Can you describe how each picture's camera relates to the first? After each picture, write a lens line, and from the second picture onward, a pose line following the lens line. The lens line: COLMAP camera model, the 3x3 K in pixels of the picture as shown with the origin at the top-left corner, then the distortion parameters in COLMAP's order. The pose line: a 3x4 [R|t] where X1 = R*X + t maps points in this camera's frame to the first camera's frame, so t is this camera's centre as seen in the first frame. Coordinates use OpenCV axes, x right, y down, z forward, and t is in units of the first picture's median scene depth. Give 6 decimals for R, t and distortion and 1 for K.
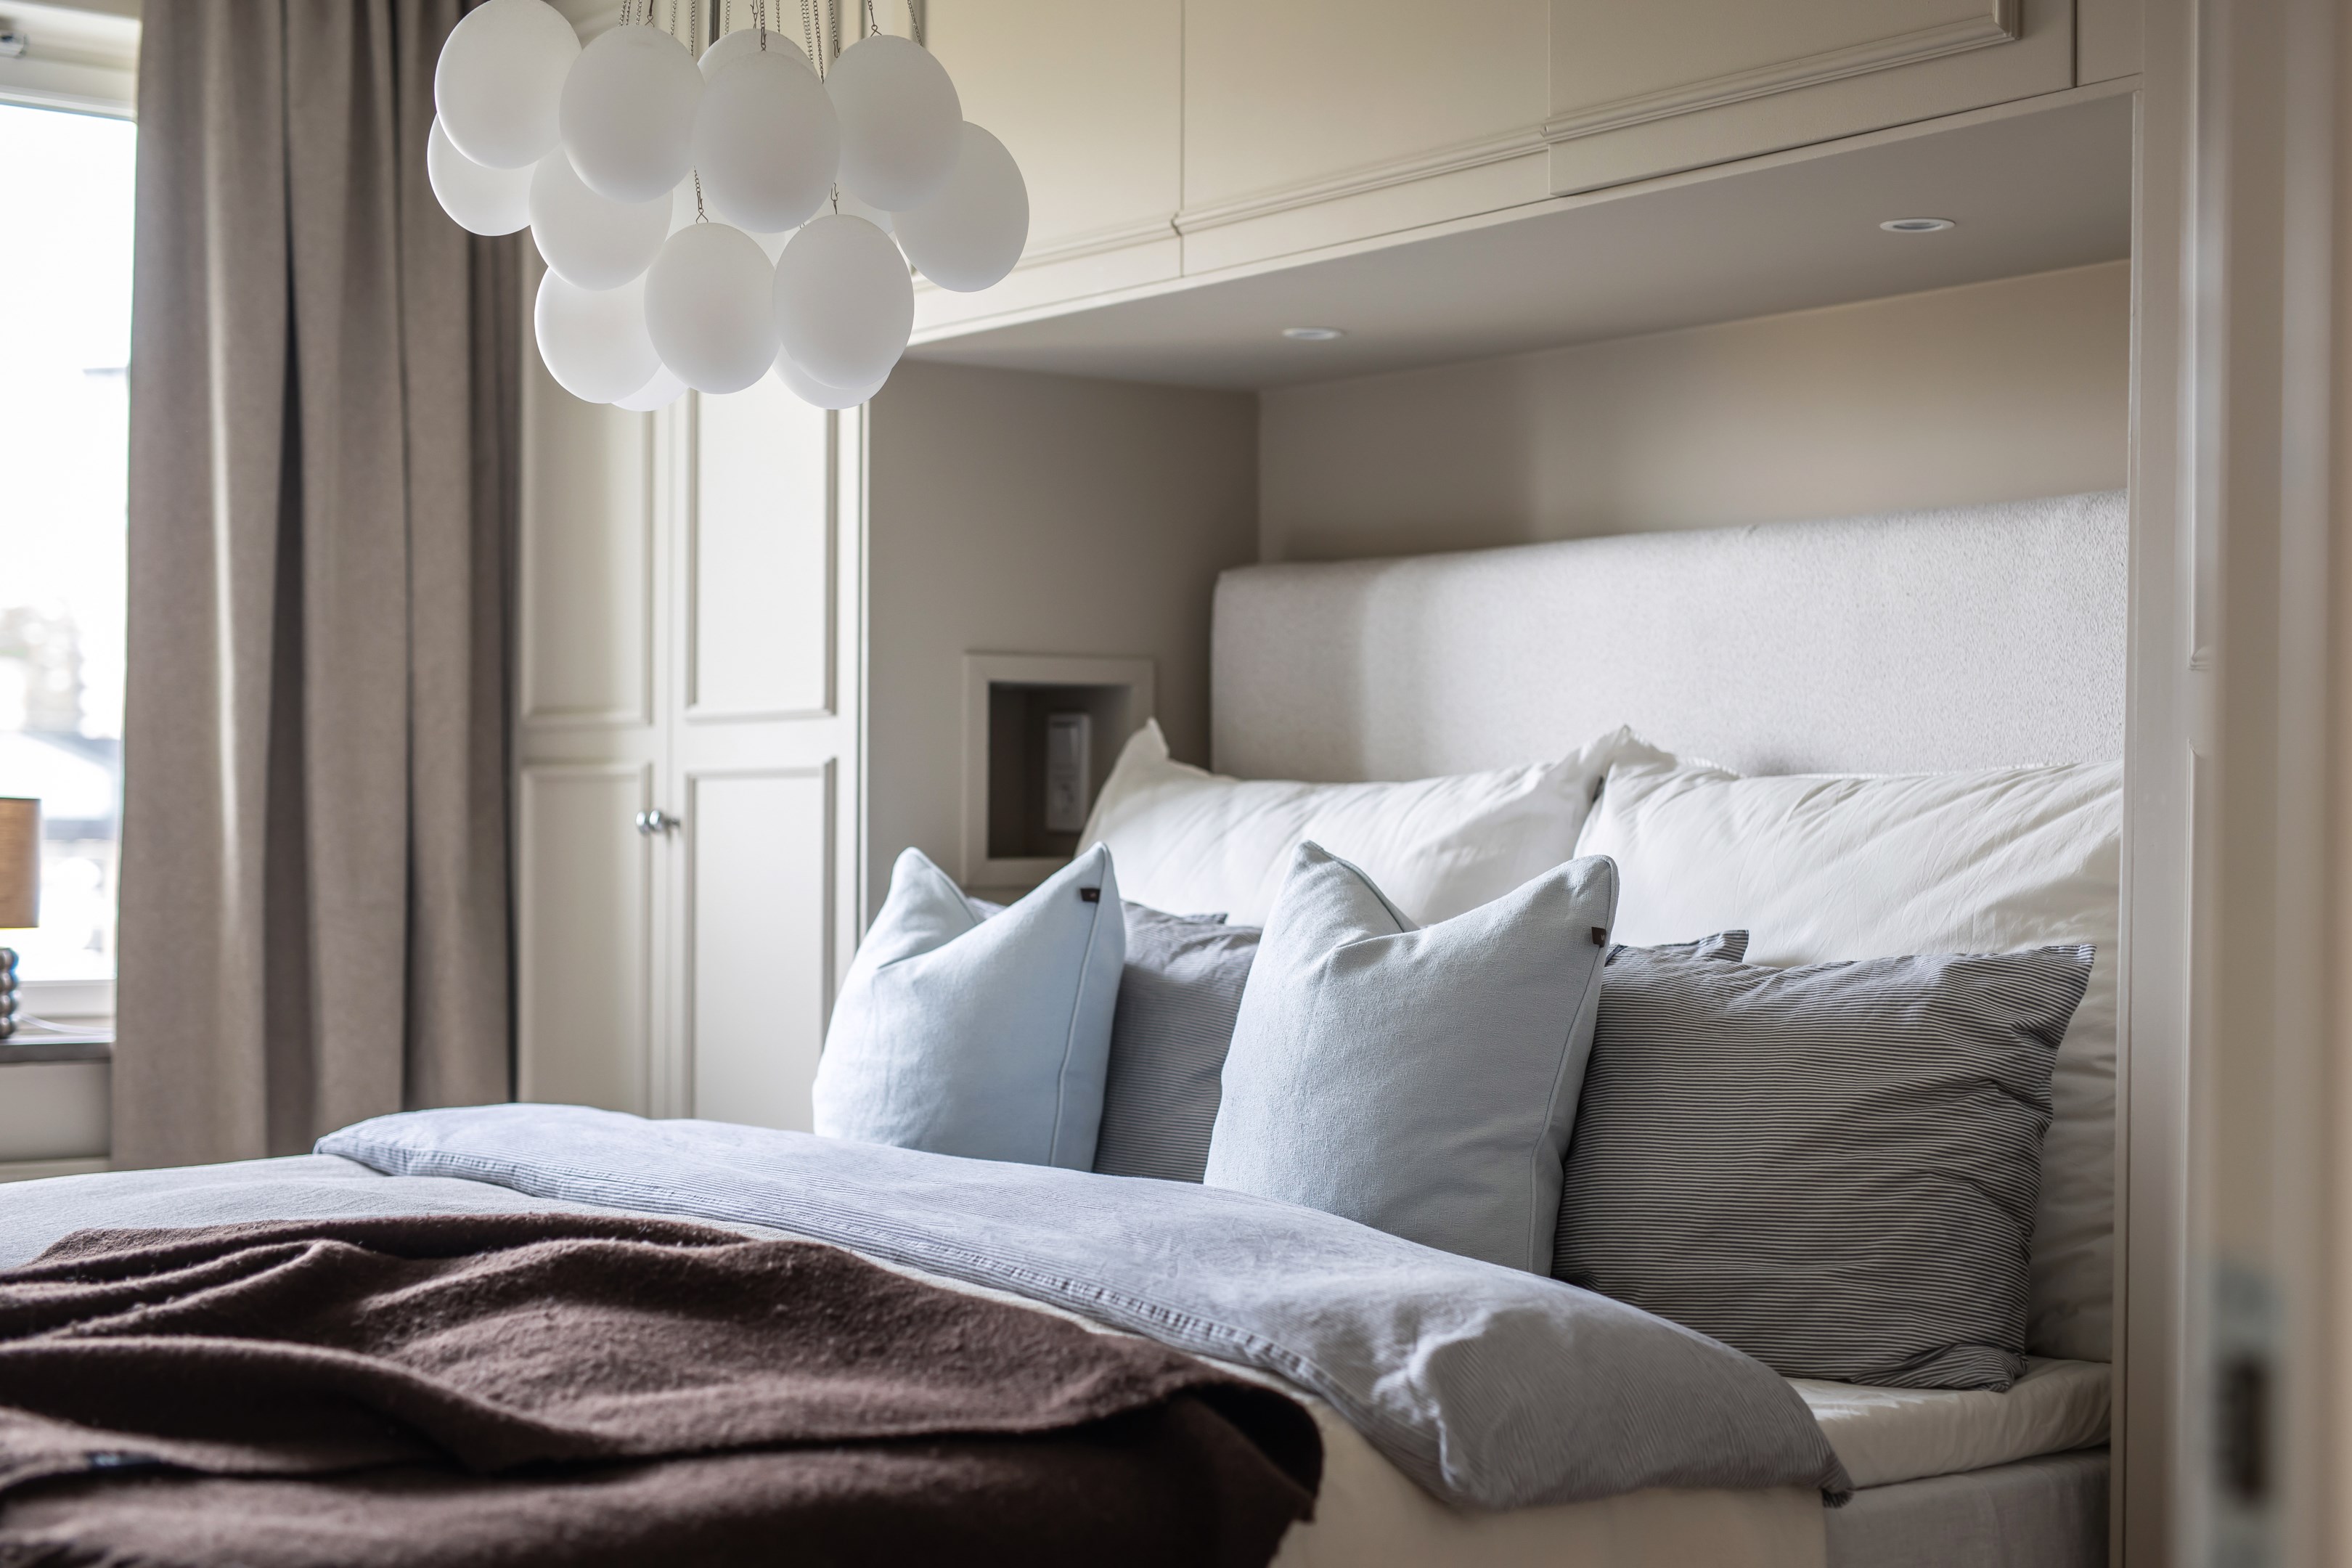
lens RADIAL K [[3342.0, 0, 1186.3], [0, 3342.0, 789.4], [0, 0, 1]] dist [-0.014749, 0.000000]
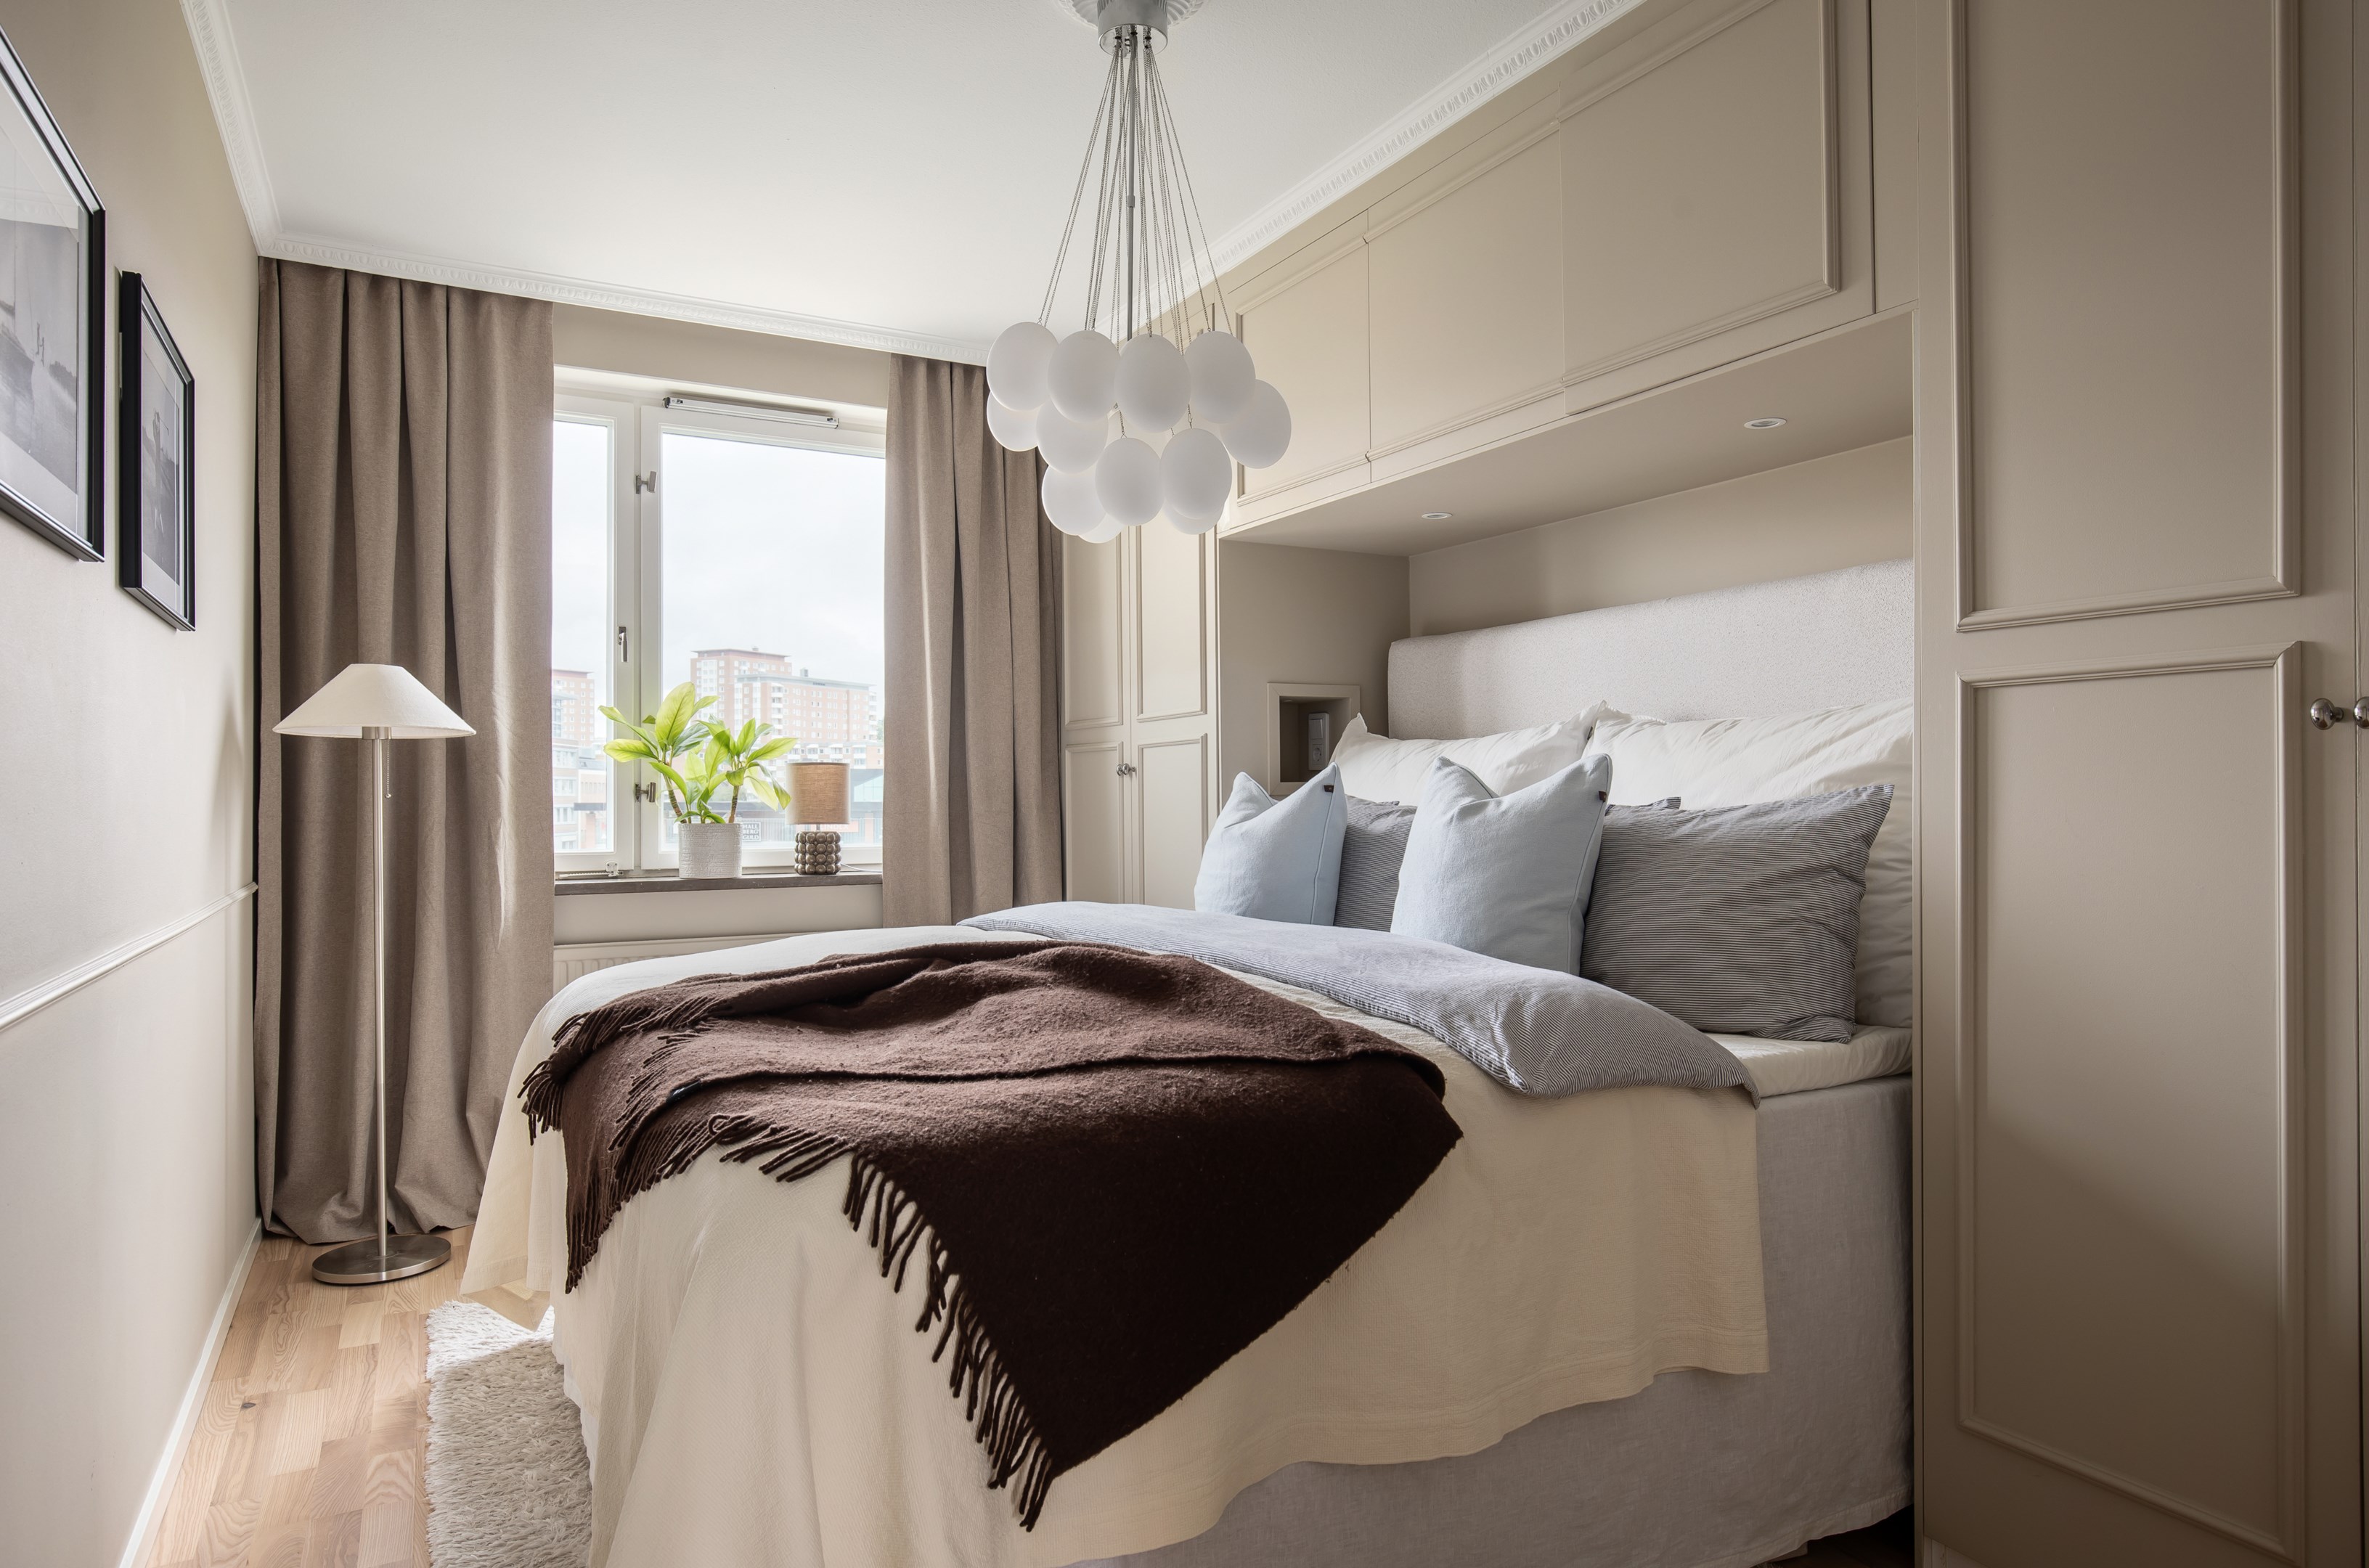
lens RADIAL K [[1423.3, 0, 1167.5], [0, 1423.3, 773.6], [0, 0, 1]] dist [-0.000110, -0.005779]
pose [[0.989705, -0.016063, -0.142218, -0.003854], [0.015047, 0.999853, -0.008216, 0.029349], [0.142329, 0.005992, 0.989801, 0.152289]]
